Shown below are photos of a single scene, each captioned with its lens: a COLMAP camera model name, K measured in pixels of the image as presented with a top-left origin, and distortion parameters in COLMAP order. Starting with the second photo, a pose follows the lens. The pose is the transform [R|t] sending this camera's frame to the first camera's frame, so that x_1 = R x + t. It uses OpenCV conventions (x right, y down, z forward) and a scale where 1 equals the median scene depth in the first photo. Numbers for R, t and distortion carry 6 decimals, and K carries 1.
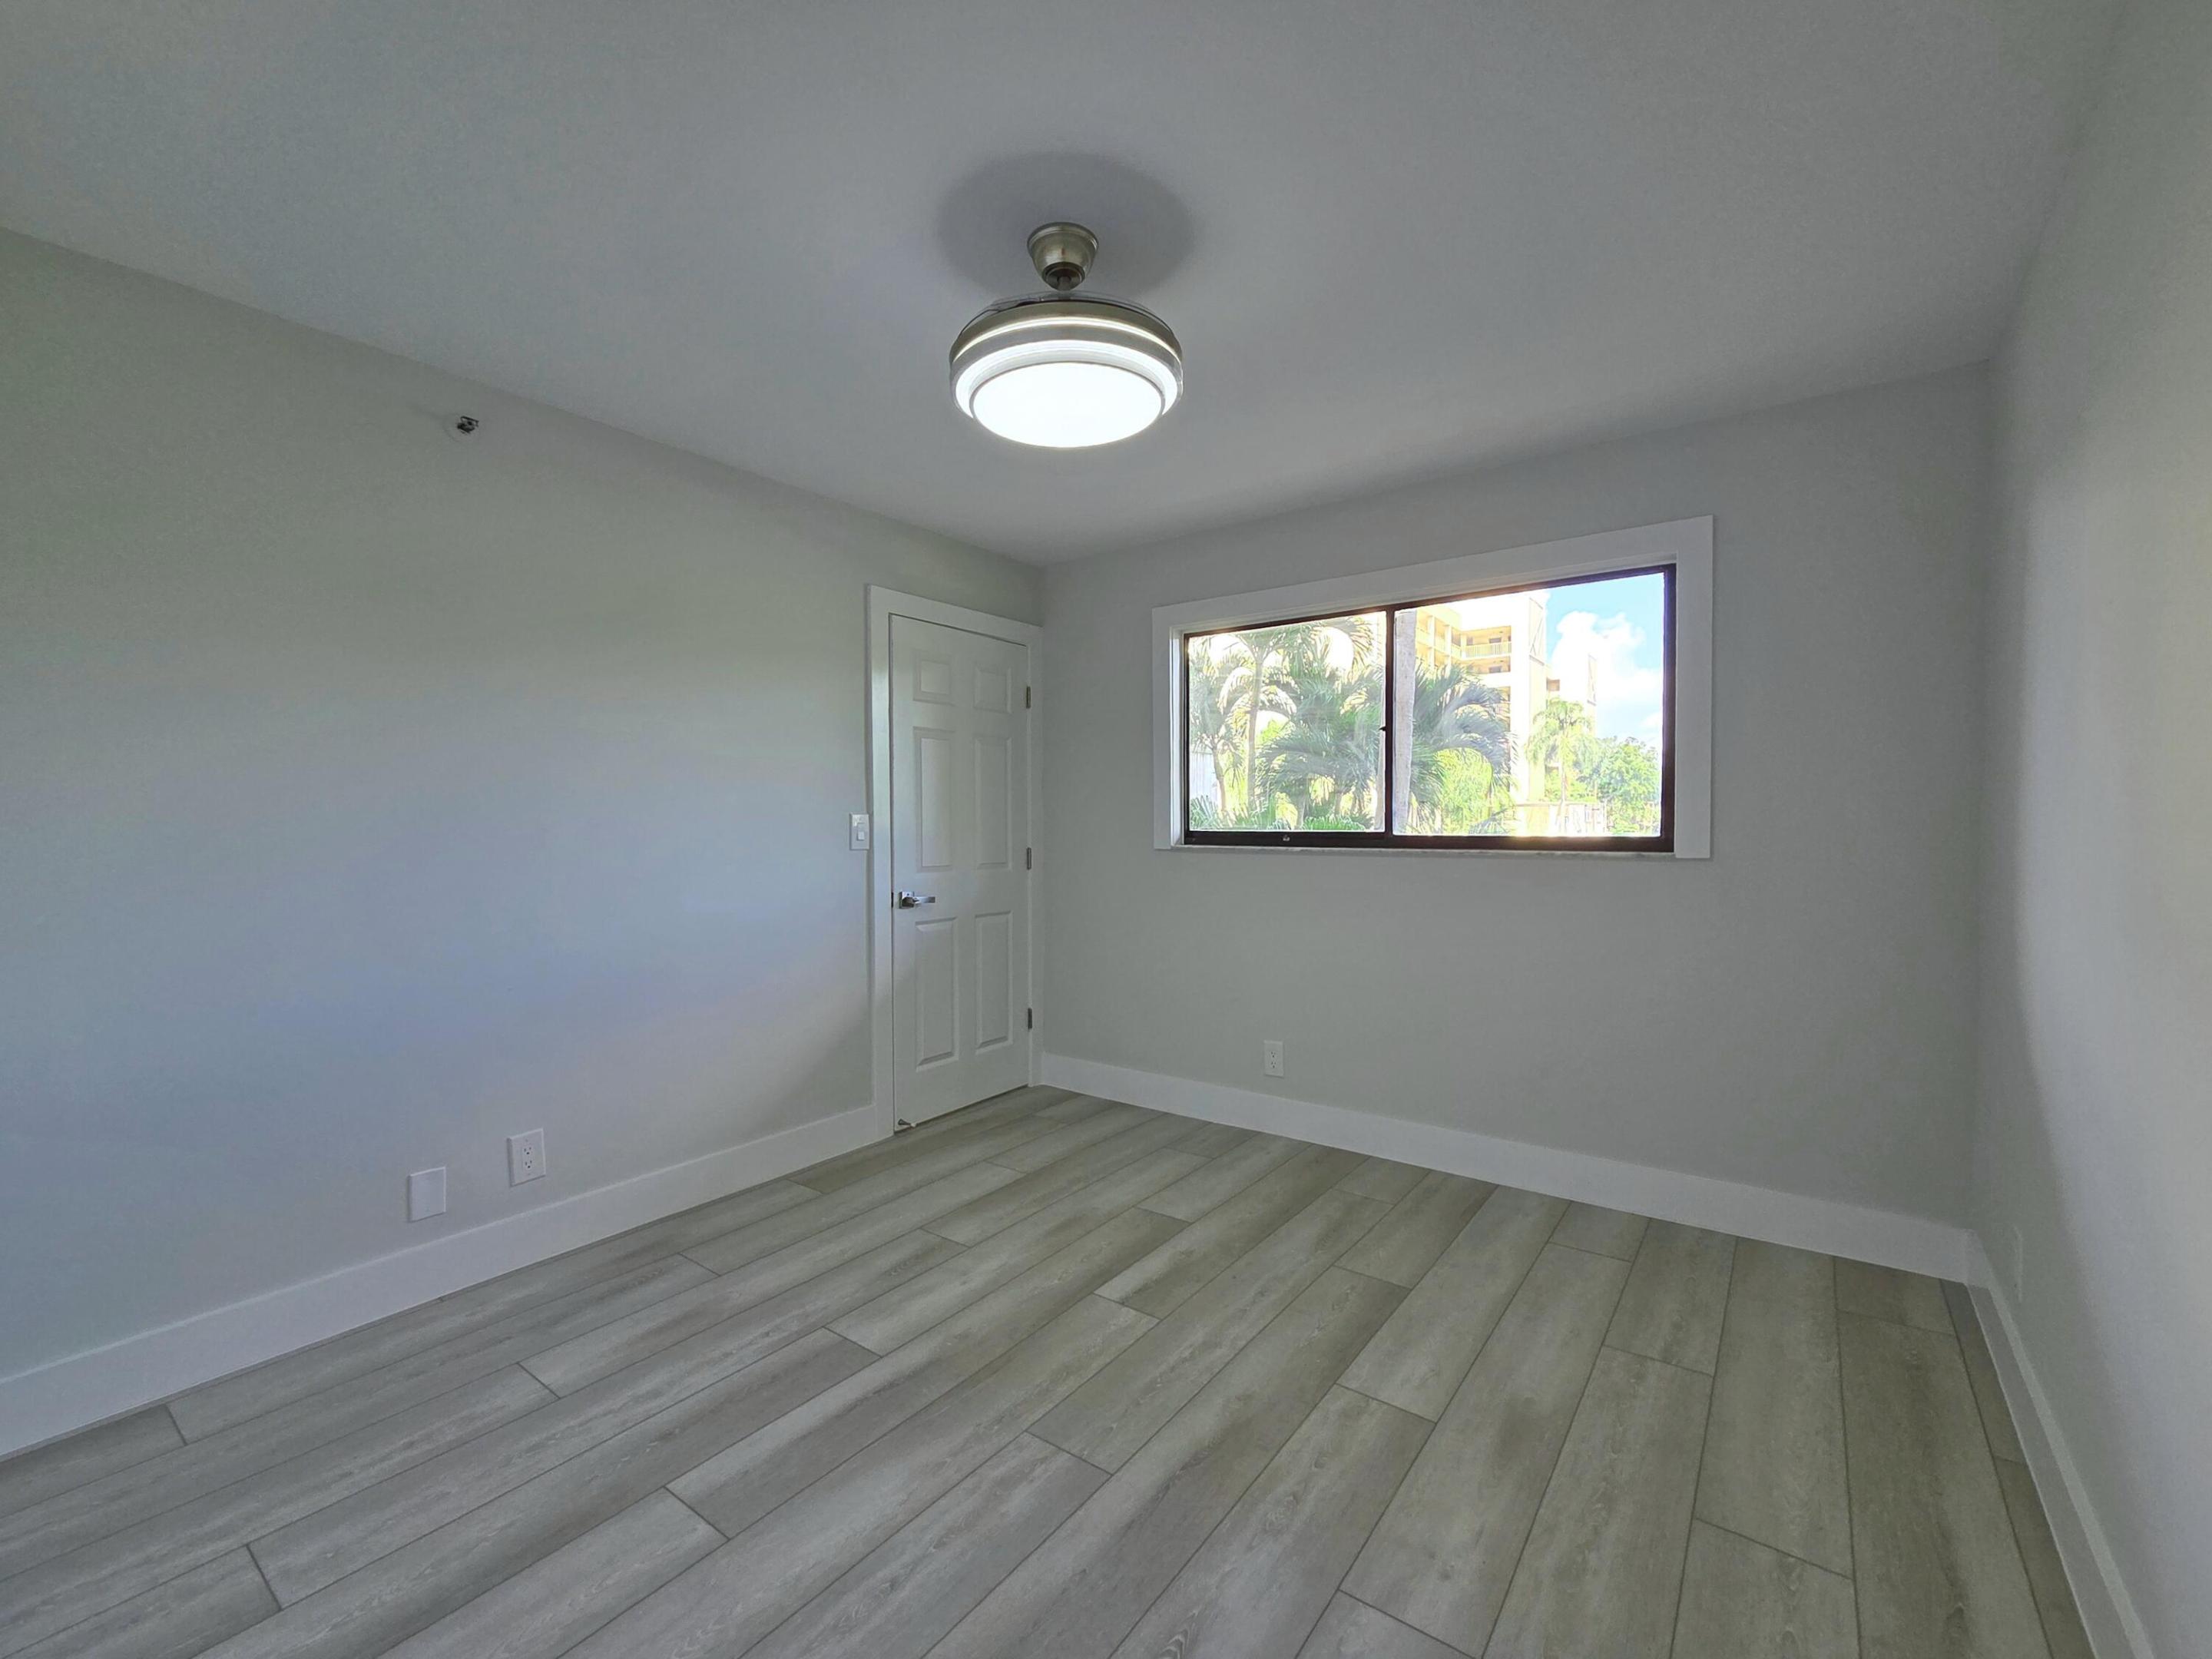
lens RADIAL K [[911.3, 0, 1105.5], [0, 911.3, 826.5], [0, 0, 1]] dist [0.000748, -0.000030]
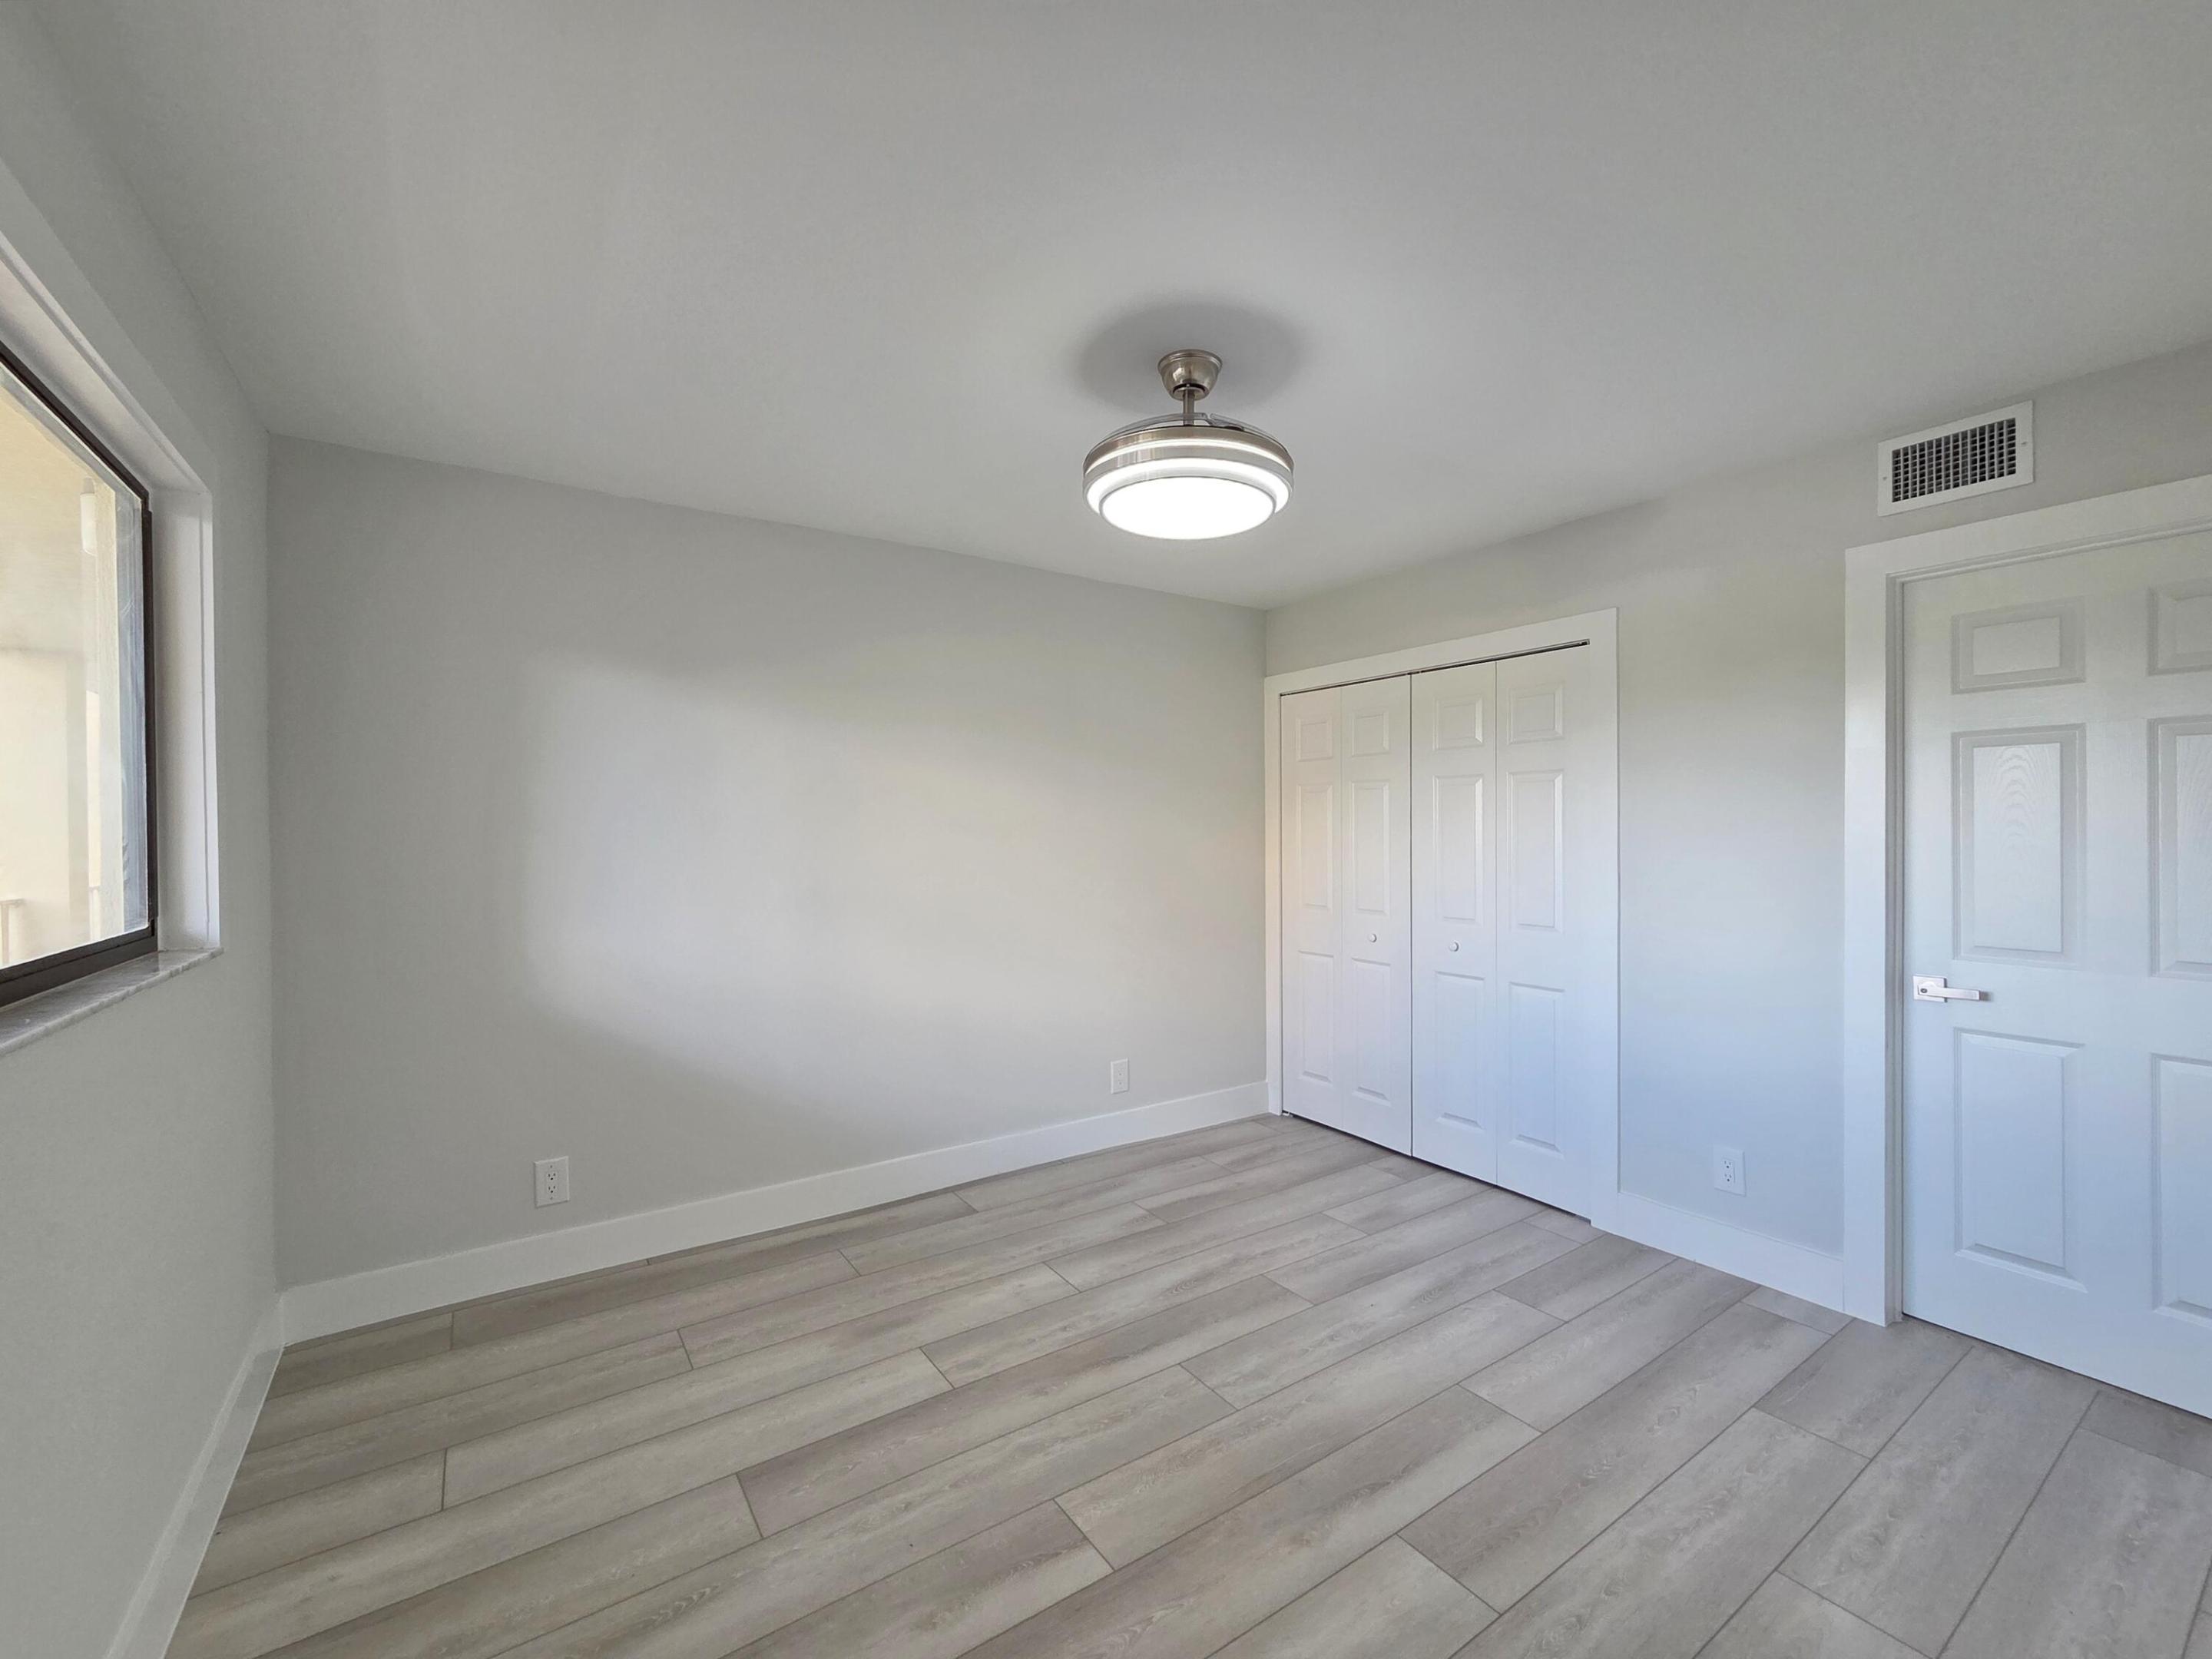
lens RADIAL K [[911.3, 0, 1107.4], [0, 911.3, 836.1], [0, 0, 1]] dist [0.000748, -0.000030]
pose [[-0.947495, 0.006405, 0.319706, -0.298908], [0.009958, 0.999905, 0.009481, -0.073451], [-0.319615, 0.012167, -0.947470, 2.097064]]
